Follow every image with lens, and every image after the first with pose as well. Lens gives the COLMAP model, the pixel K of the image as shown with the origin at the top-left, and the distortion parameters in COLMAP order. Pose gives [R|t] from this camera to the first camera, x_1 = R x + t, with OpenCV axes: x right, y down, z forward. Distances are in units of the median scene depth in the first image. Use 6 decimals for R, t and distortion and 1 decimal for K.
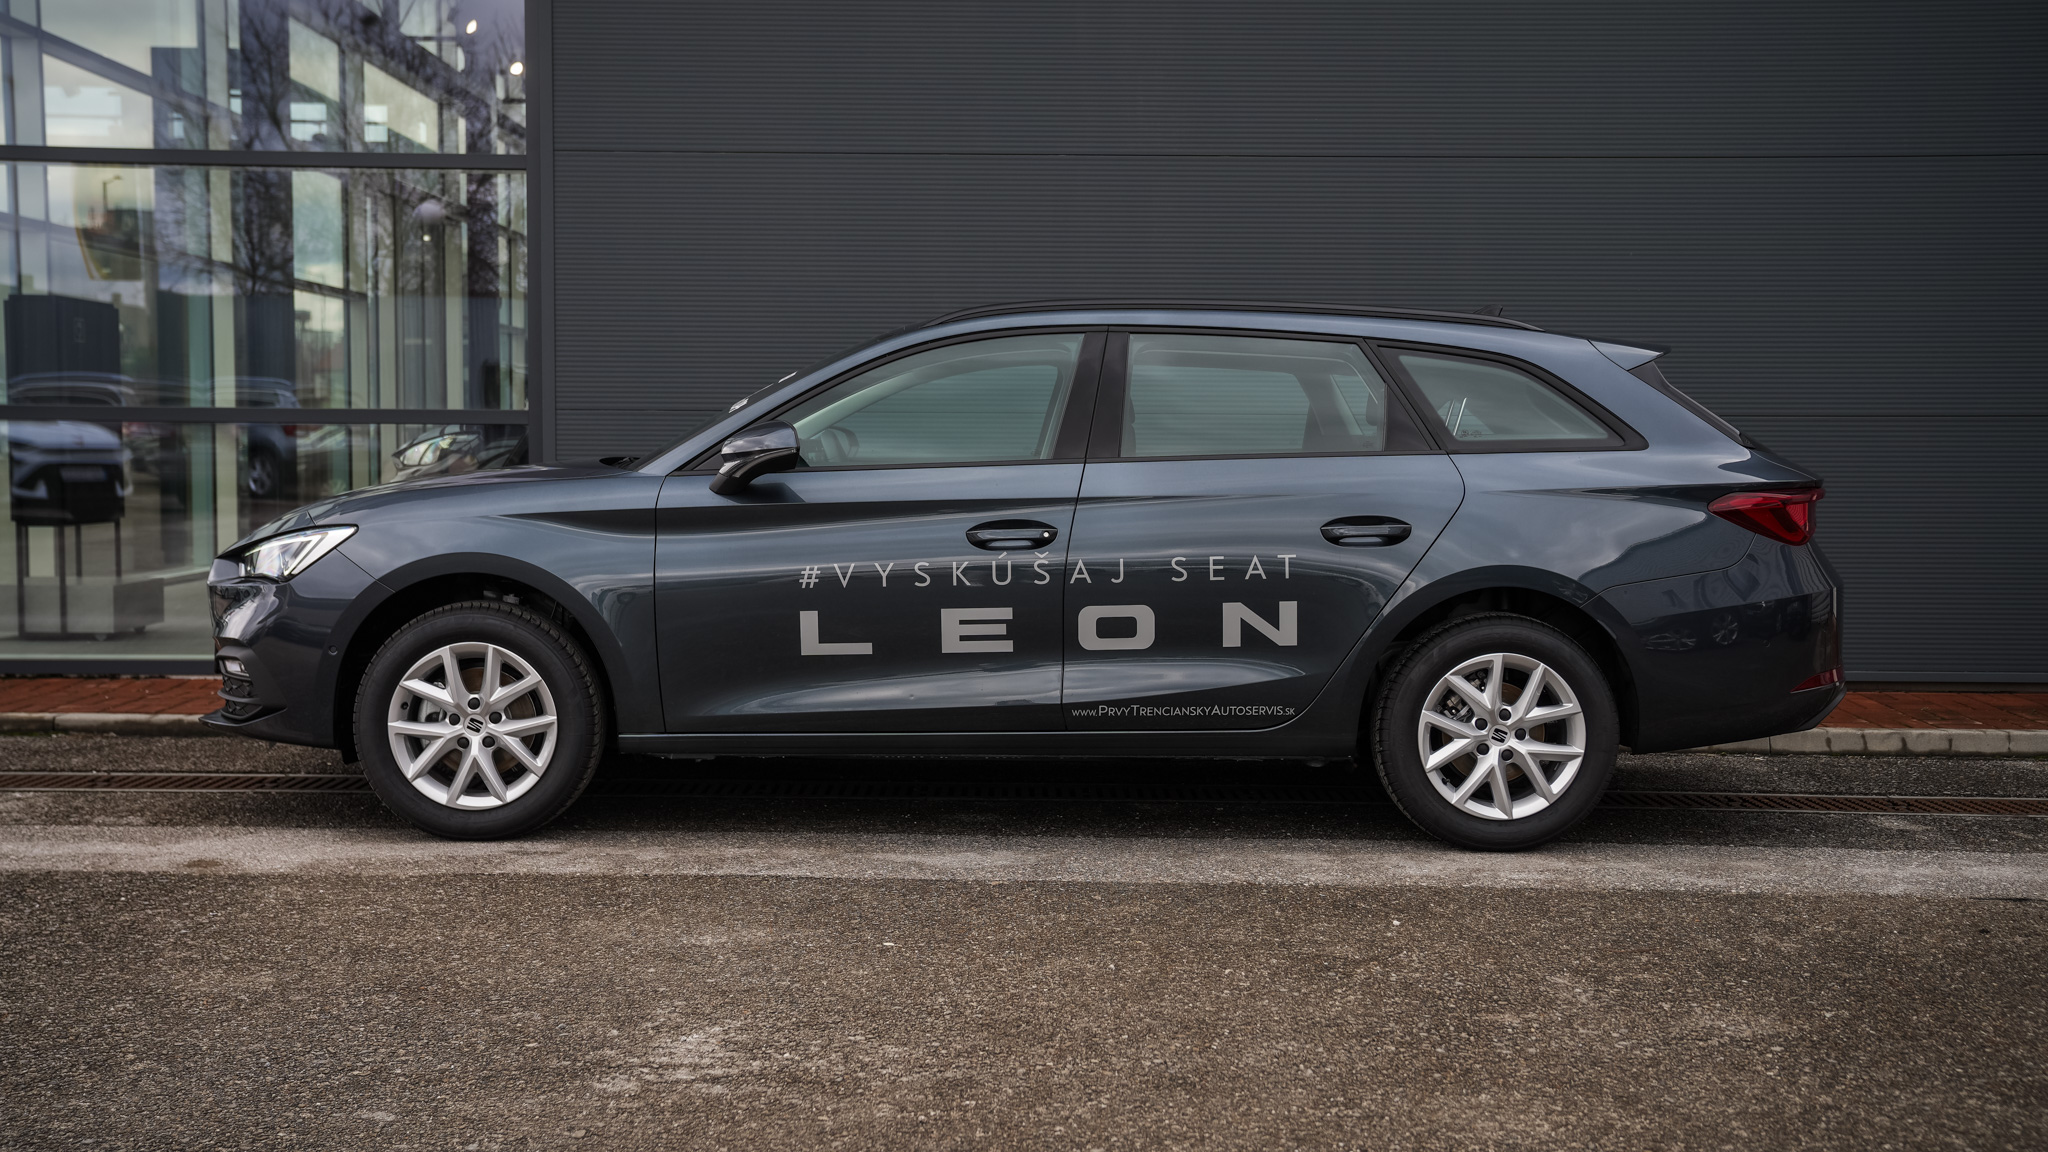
lens RADIAL K [[2232.9, 0, 1029.3], [0, 2232.9, 591.5], [0, 0, 1]] dist [0.057657, 0.000000]
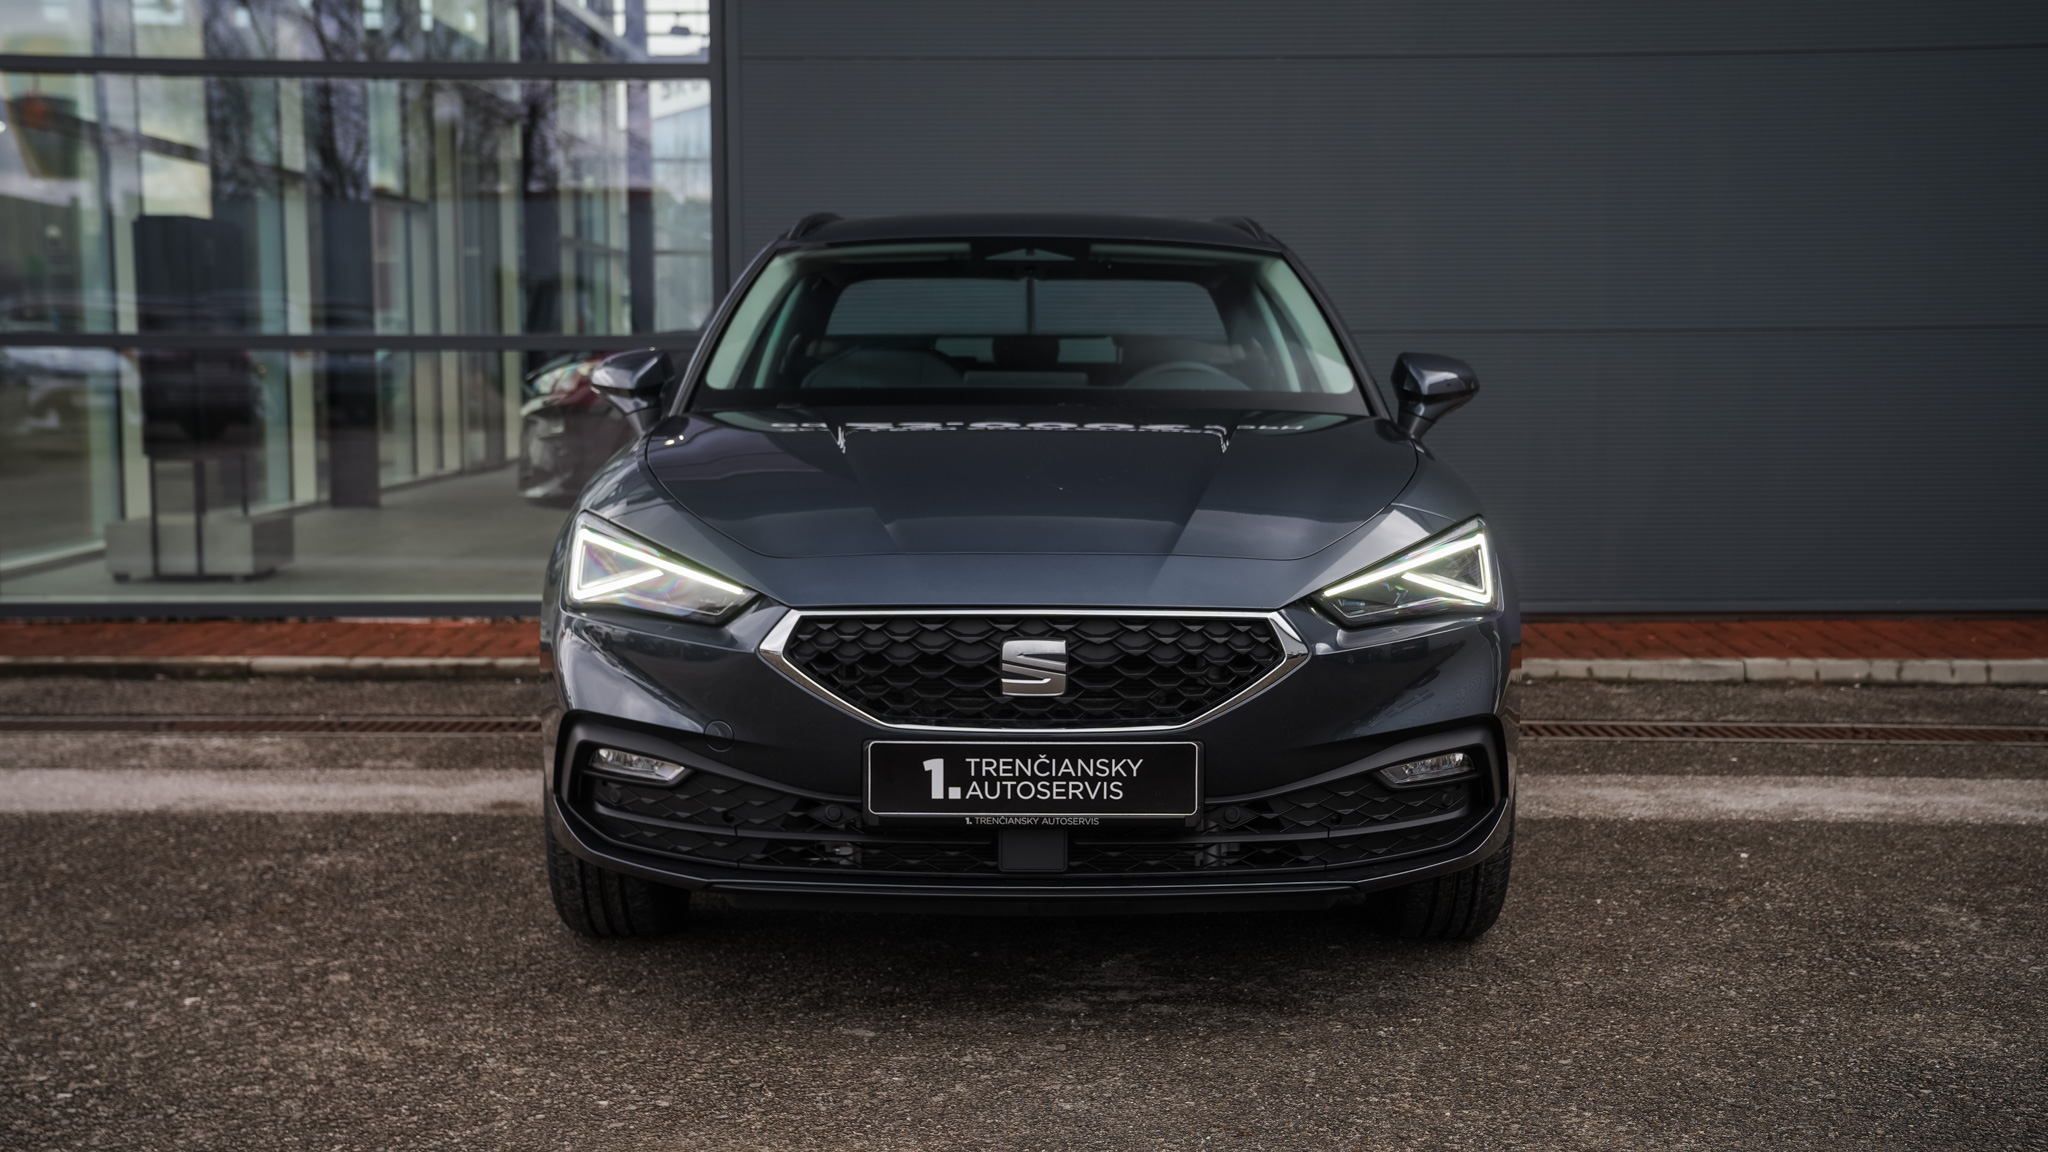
lens RADIAL K [[2507.1, 0, 1025.5], [0, 2507.1, 557.3], [0, 0, 1]] dist [0.095629, 0.000000]
pose [[0.999864, -0.009364, -0.013539, -0.152978], [0.009562, 0.999846, 0.014686, -0.002559], [0.013399, -0.014814, 0.999800, -0.127886]]
